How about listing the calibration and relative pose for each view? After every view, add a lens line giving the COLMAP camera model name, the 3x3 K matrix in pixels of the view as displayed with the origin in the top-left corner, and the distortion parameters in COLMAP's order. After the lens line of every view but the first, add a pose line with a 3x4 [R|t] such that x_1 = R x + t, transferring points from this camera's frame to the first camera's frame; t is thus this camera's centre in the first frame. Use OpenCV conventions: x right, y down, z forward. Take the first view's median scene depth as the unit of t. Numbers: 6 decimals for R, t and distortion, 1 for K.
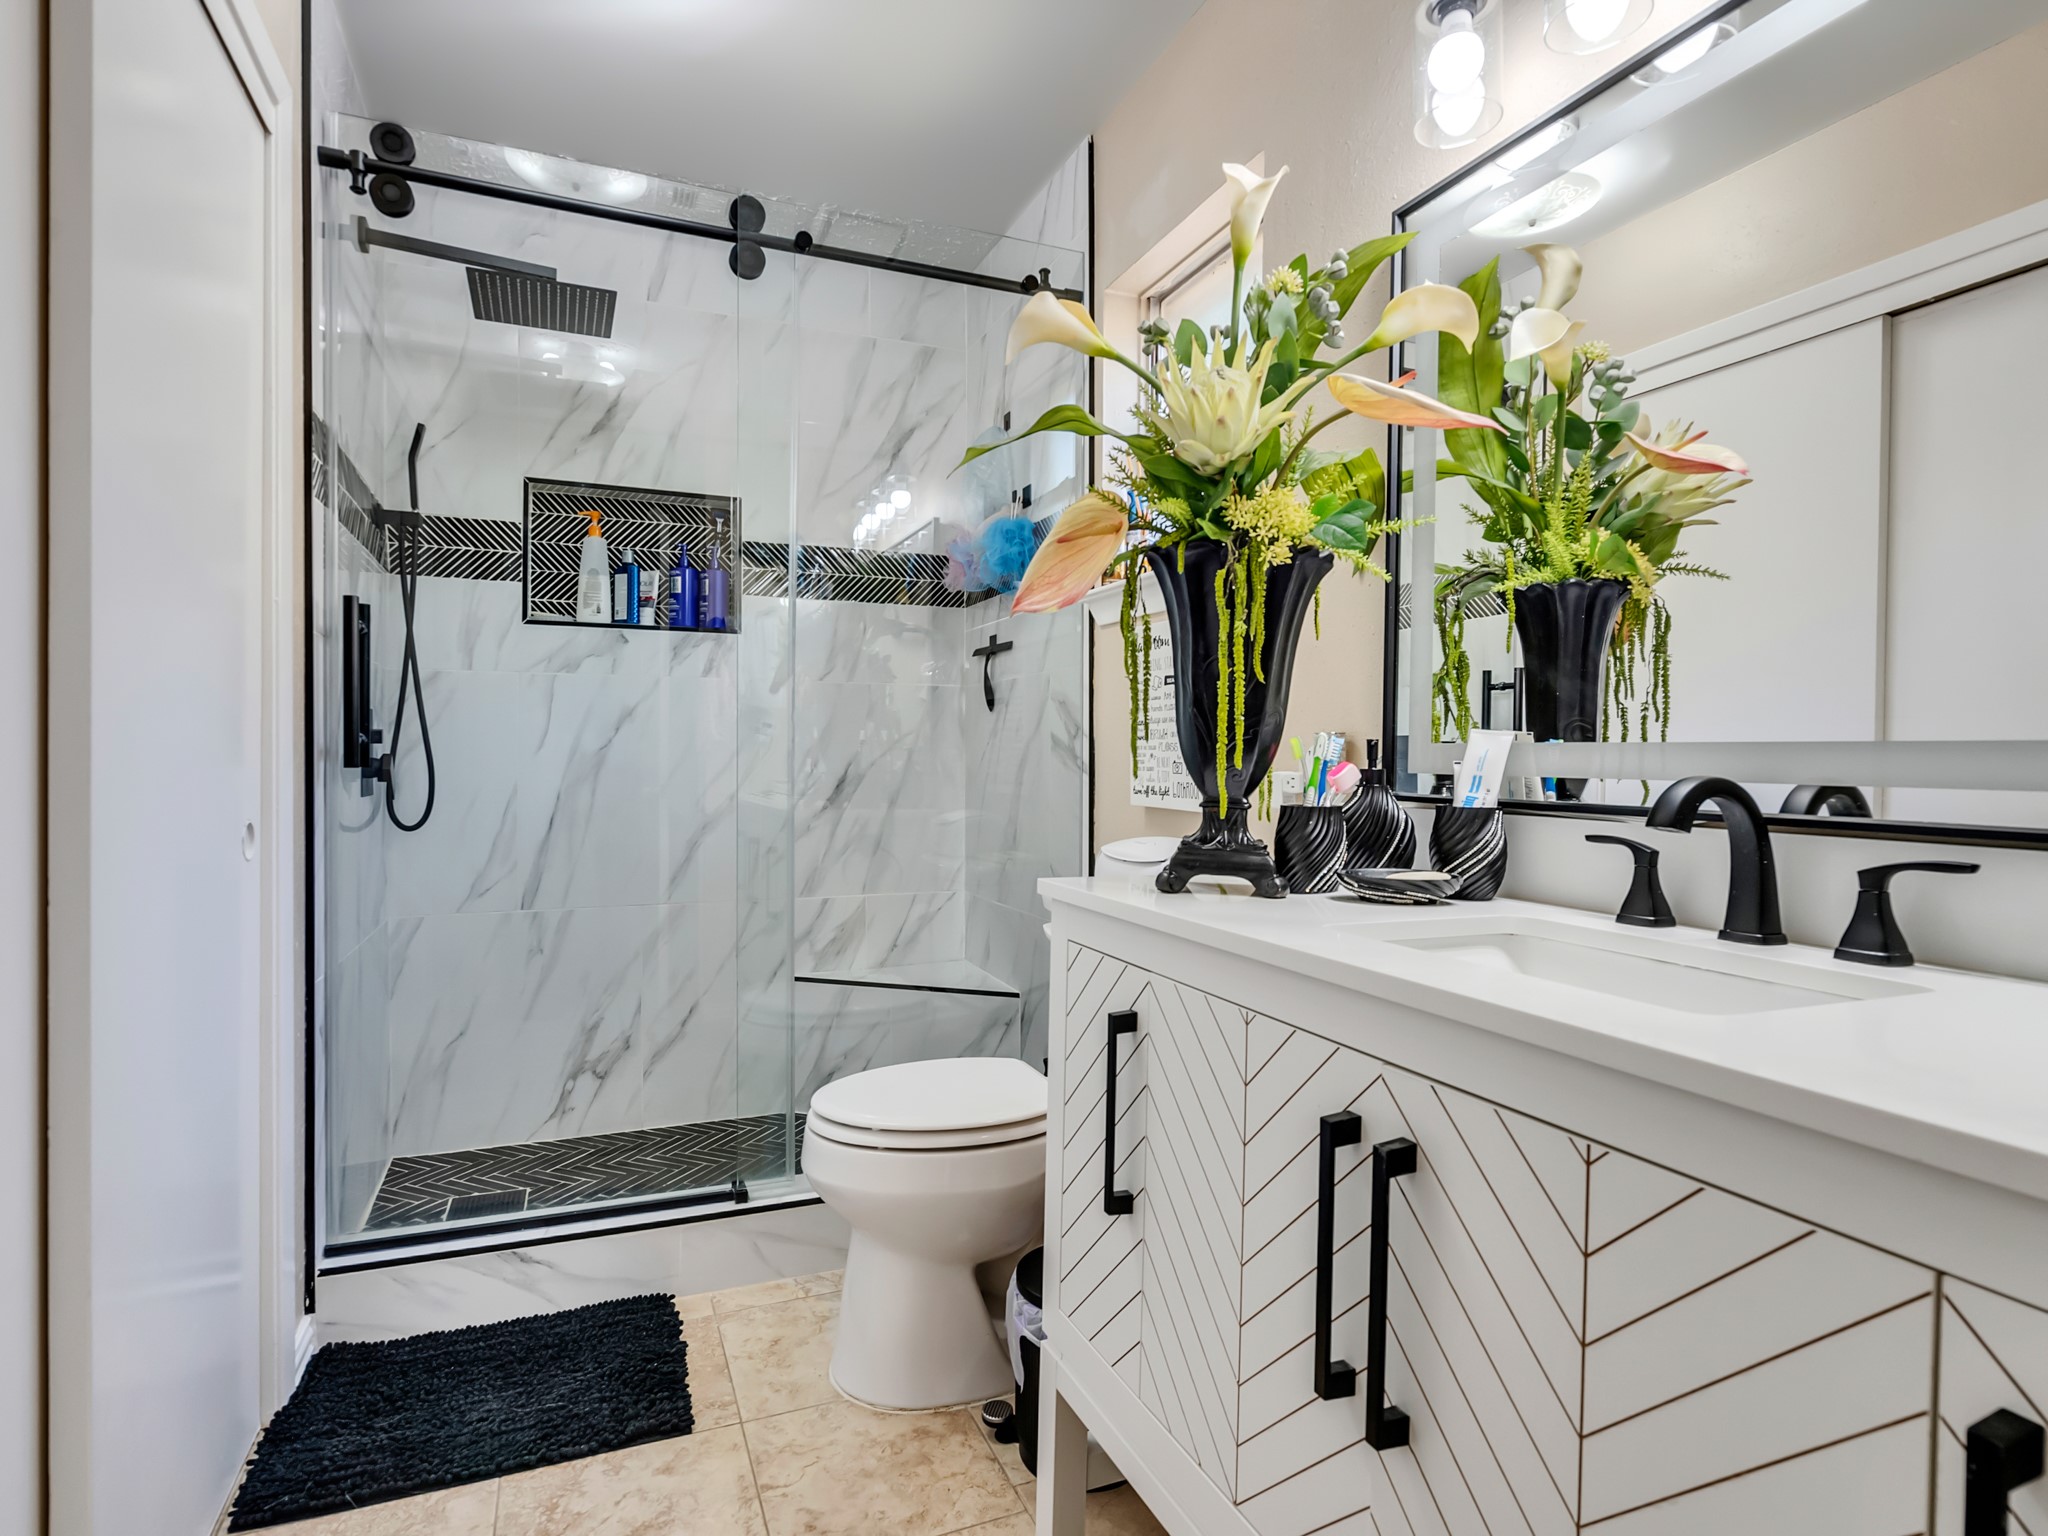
lens RADIAL K [[1007.8, 0, 988.1], [0, 1007.8, 774.2], [0, 0, 1]] dist [-0.003013, 0.001432]
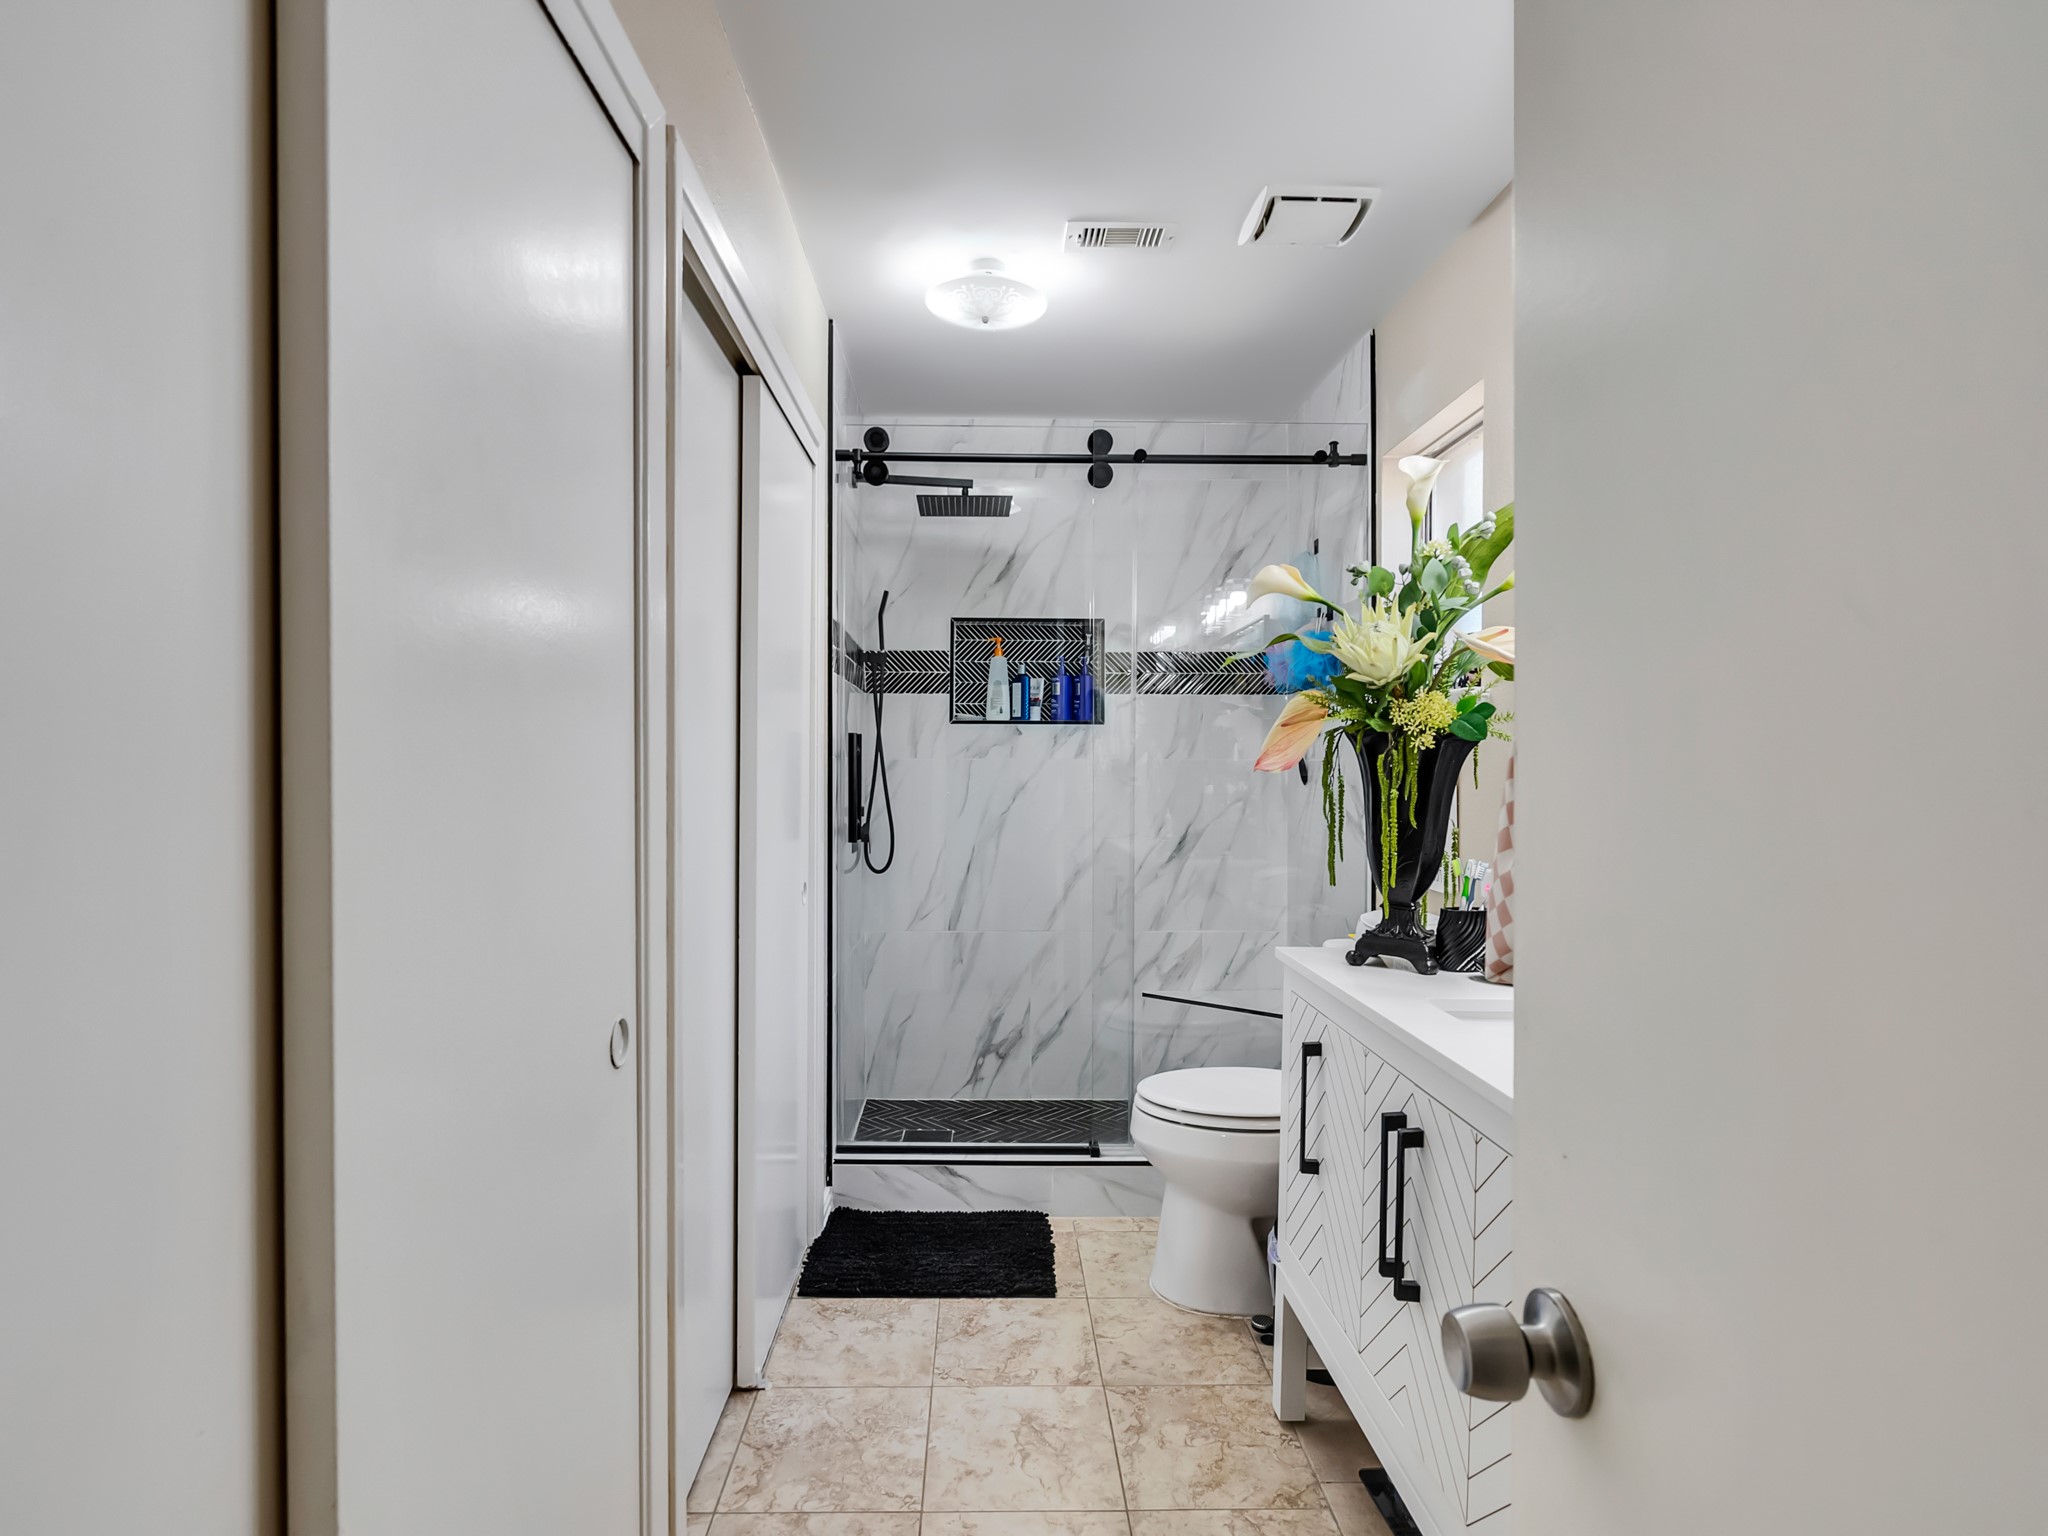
lens RADIAL K [[1007.8, 0, 1017.3], [0, 1007.8, 768.3], [0, 0, 1]] dist [-0.003013, 0.001432]
pose [[0.936787, -0.002004, -0.349895, 0.154635], [-0.002186, 0.999931, -0.011580, -0.101672], [0.349894, 0.011613, 0.936717, -0.374495]]
